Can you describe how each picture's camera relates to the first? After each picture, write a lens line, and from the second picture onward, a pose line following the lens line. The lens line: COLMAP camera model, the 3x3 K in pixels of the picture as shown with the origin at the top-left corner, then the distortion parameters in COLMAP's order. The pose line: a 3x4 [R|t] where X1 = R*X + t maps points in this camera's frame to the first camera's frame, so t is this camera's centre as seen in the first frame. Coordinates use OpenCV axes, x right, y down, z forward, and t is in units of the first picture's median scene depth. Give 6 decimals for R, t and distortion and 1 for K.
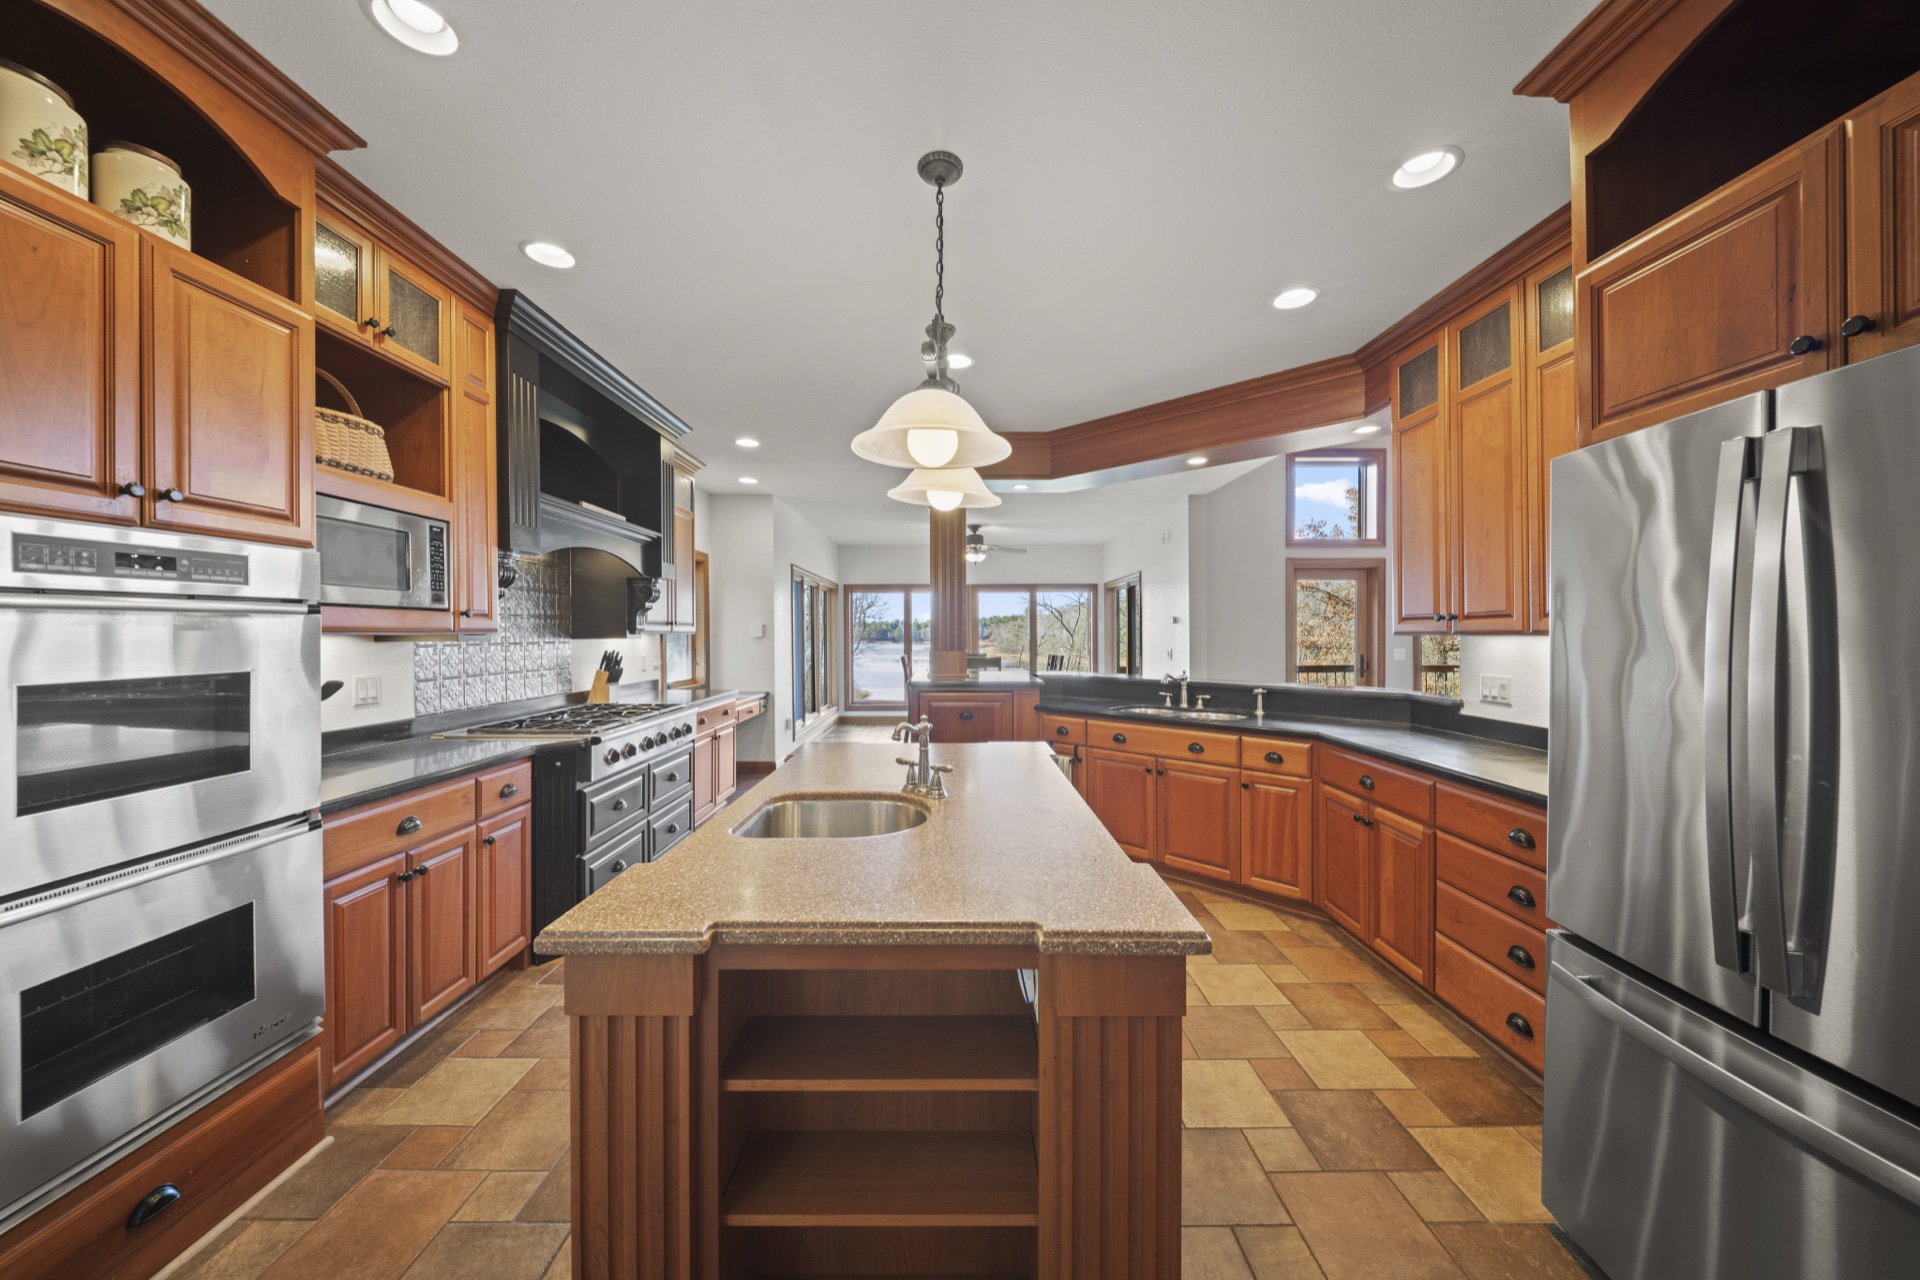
lens RADIAL K [[665.7, 0, 959.6], [0, 665.7, 635.5], [0, 0, 1]] dist [0.008988, -0.005487]
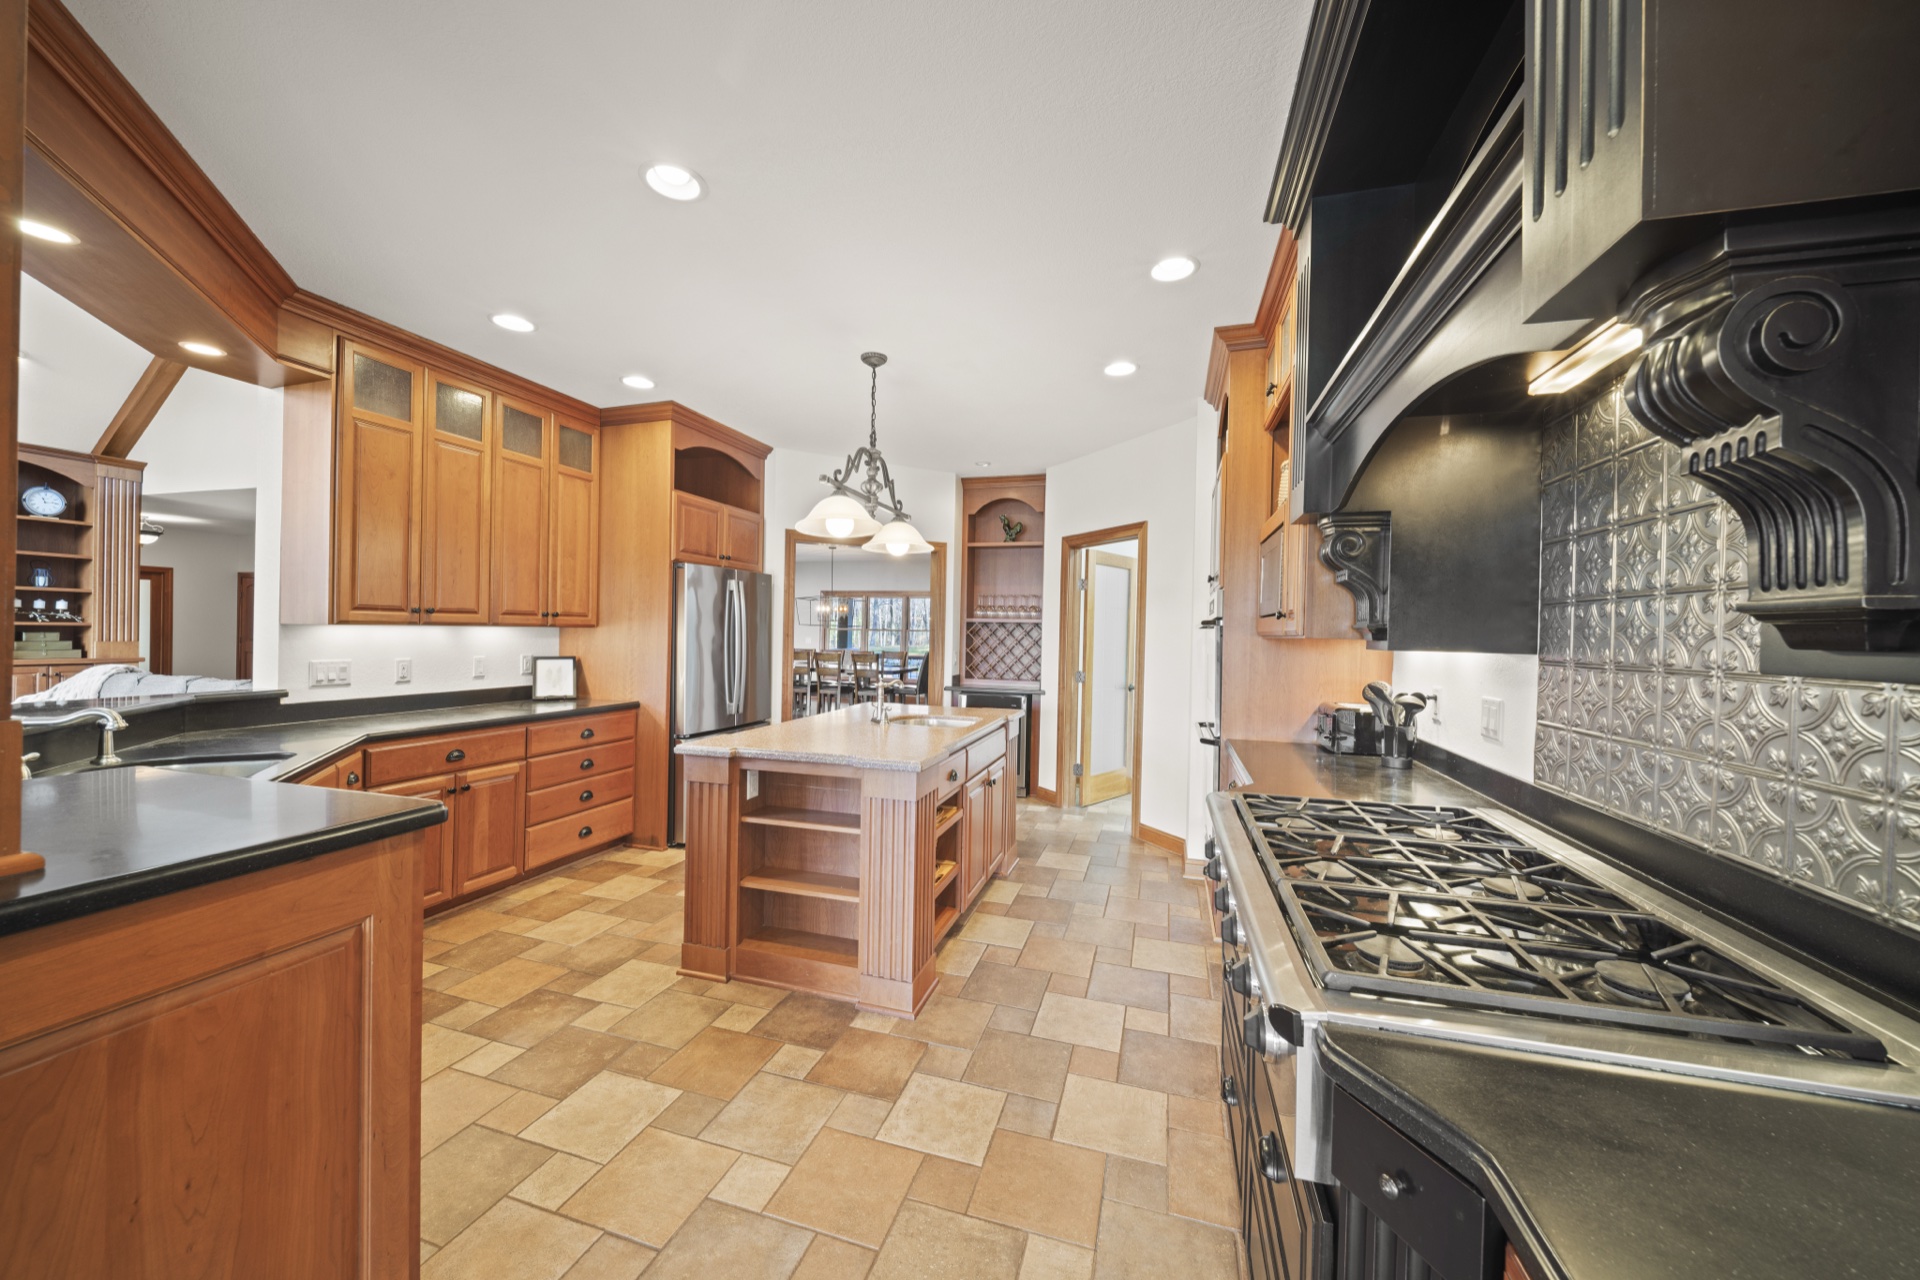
lens RADIAL K [[665.7, 0, 959.6], [0, 665.7, 635.5], [0, 0, 1]] dist [0.008988, -0.005487]
pose [[-0.955847, -0.009726, 0.293705, -0.624356], [-0.009202, 0.999953, 0.003167, 0.007124], [-0.293721, 0.000325, -0.955891, 2.137911]]
